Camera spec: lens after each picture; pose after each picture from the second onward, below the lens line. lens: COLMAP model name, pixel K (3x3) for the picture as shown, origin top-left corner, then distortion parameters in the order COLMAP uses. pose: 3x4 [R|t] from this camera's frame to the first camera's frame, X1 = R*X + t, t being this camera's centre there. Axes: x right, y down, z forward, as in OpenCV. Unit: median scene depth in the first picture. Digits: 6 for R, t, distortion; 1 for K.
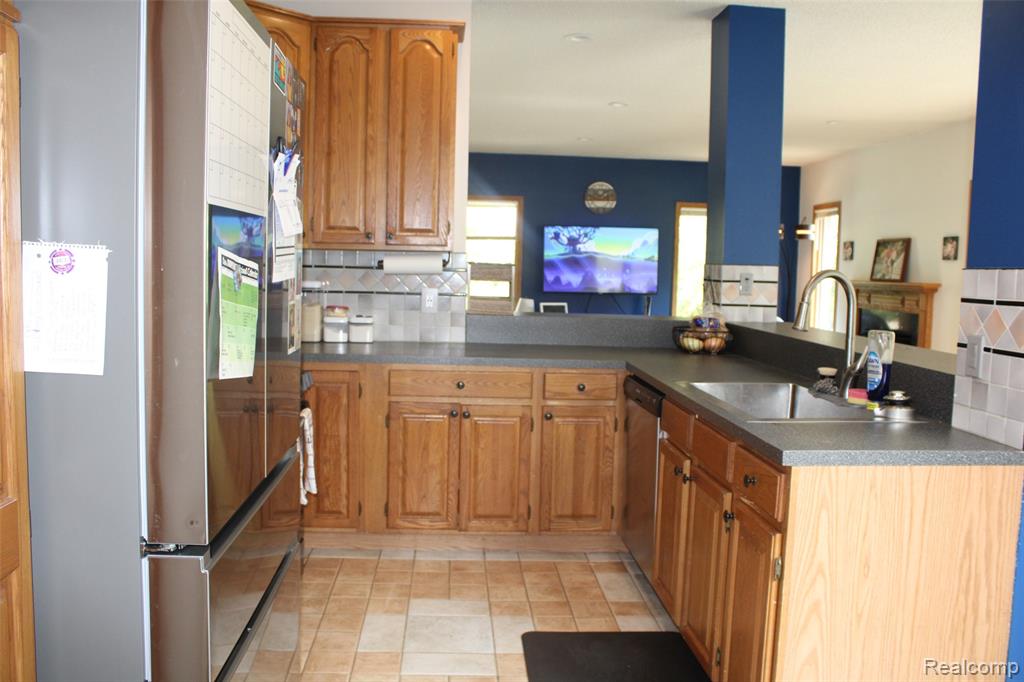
lens RADIAL K [[868.4, 0, 516.3], [0, 868.4, 343.1], [0, 0, 1]] dist [-0.154187, 0.126952]
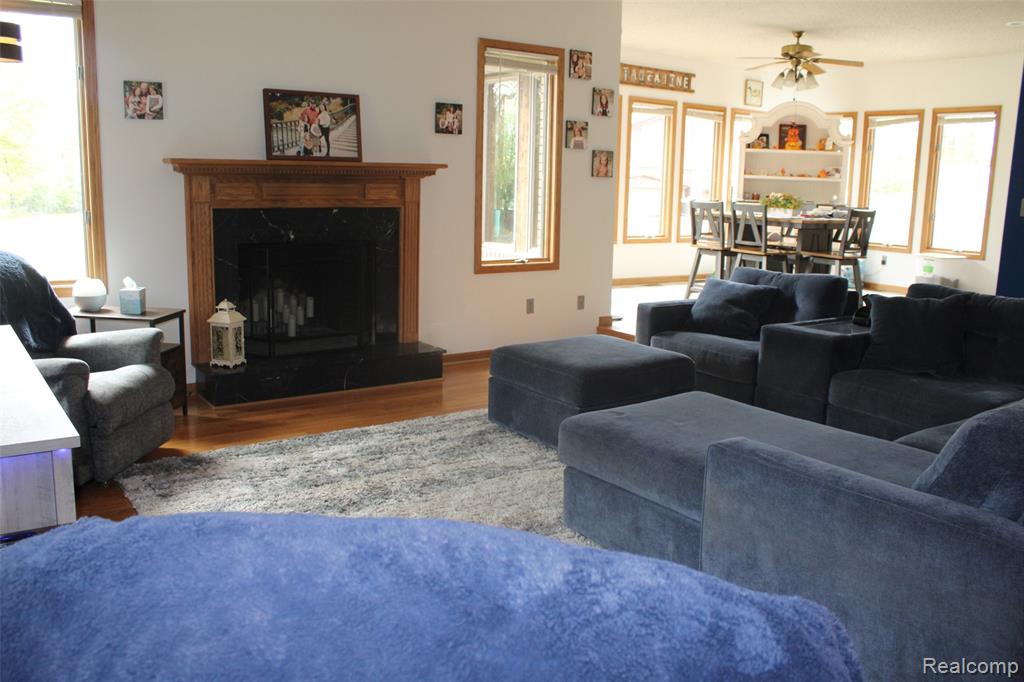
lens RADIAL K [[868.4, 0, 513.0], [0, 868.4, 341.2], [0, 0, 1]] dist [-0.154187, 0.126952]
pose [[-0.515840, -0.193926, 0.834447, -0.170376], [0.037943, 0.967914, 0.248400, -0.084900], [-0.855844, 0.159796, -0.491930, 1.073602]]
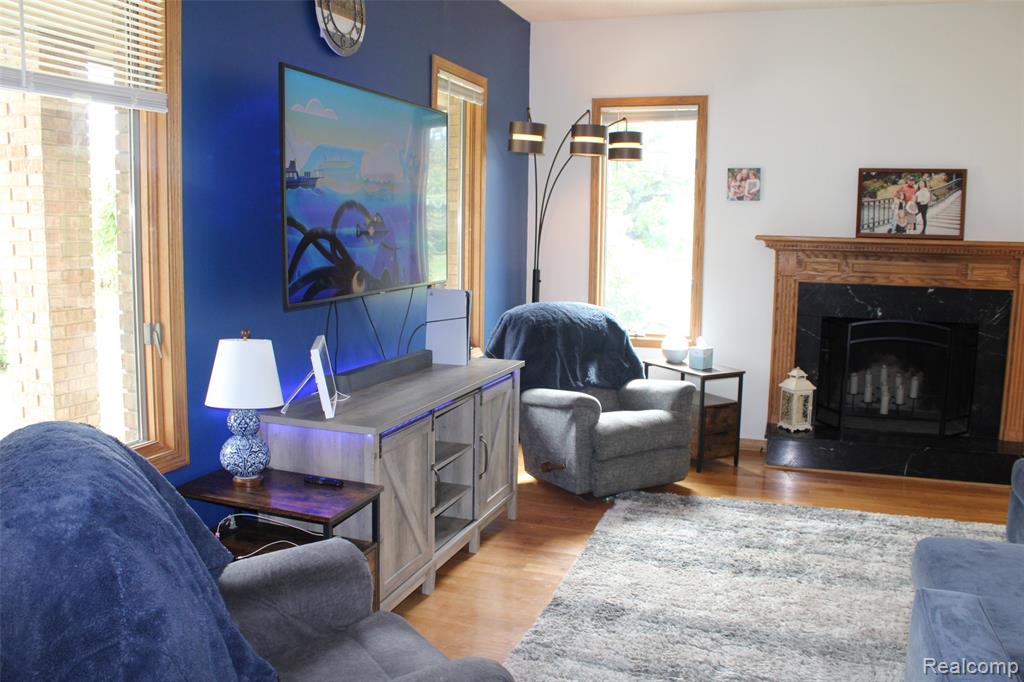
lens RADIAL K [[868.4, 0, 512.8], [0, 868.4, 341.1], [0, 0, 1]] dist [-0.154187, 0.126952]
pose [[0.393060, -0.136686, 0.909297, -0.214416], [0.076227, 0.990330, 0.115916, -0.081802], [-0.916348, 0.023751, 0.399678, 0.907337]]
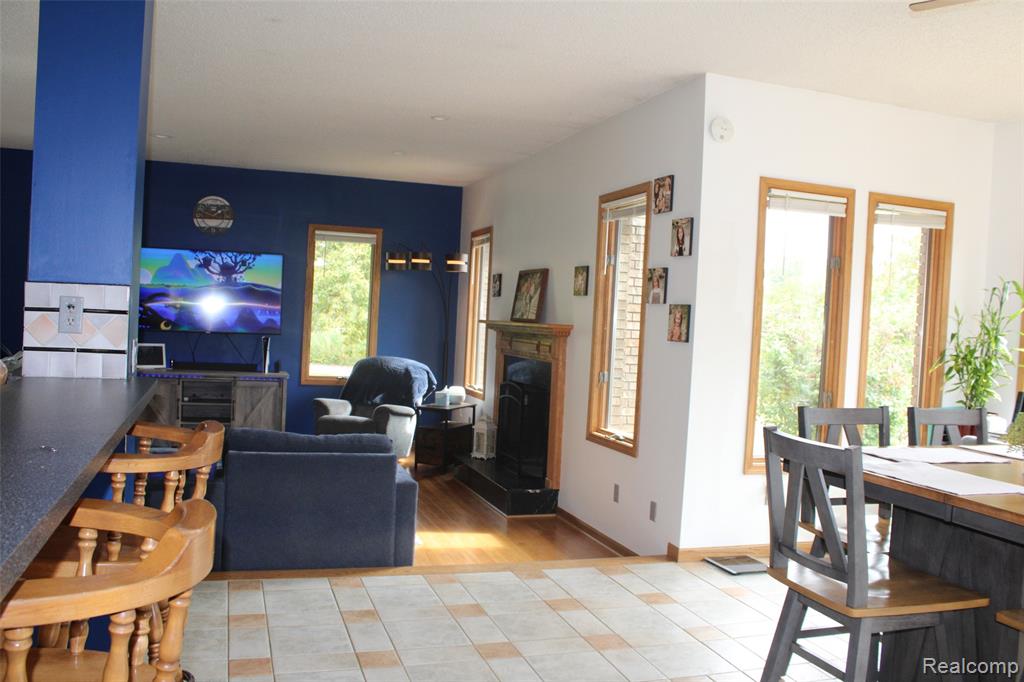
lens RADIAL K [[868.4, 0, 516.2], [0, 868.4, 346.1], [0, 0, 1]] dist [-0.154187, 0.126952]
pose [[0.968979, 0.015567, 0.246652, 0.199275], [-0.004455, 0.998952, -0.045544, -0.010437], [-0.247103, 0.043032, 0.968033, 0.173684]]
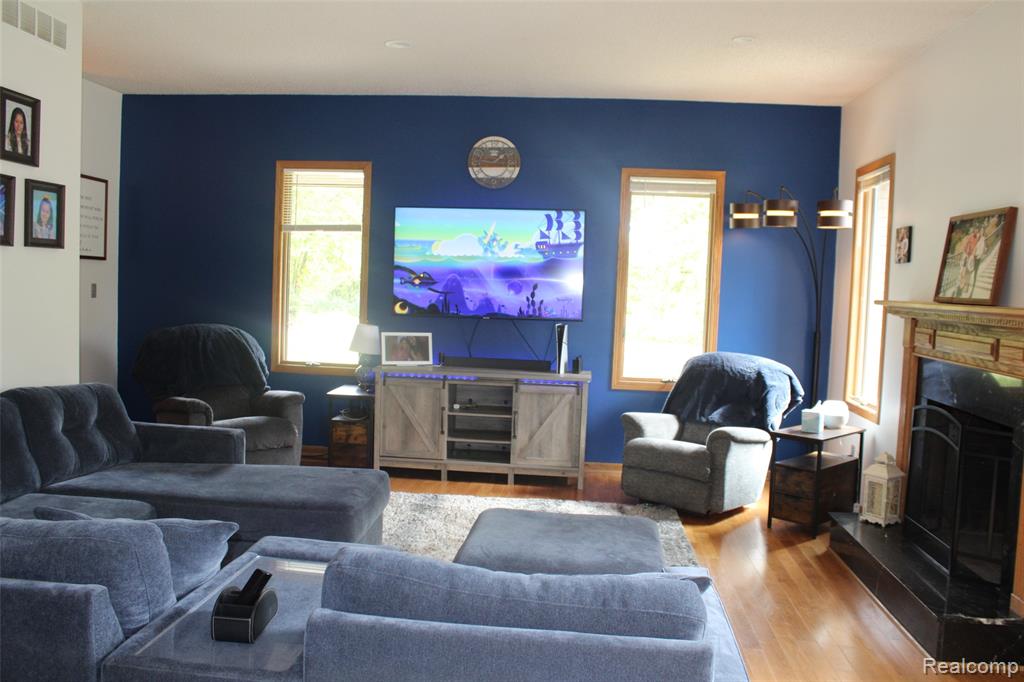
lens RADIAL K [[868.4, 0, 513.5], [0, 868.4, 340.4], [0, 0, 1]] dist [-0.154187, 0.126952]
pose [[0.986877, 0.022277, -0.159930, 0.236631], [-0.025964, 0.999442, -0.021003, -0.032514], [0.159373, 0.024879, 0.986905, 0.447094]]
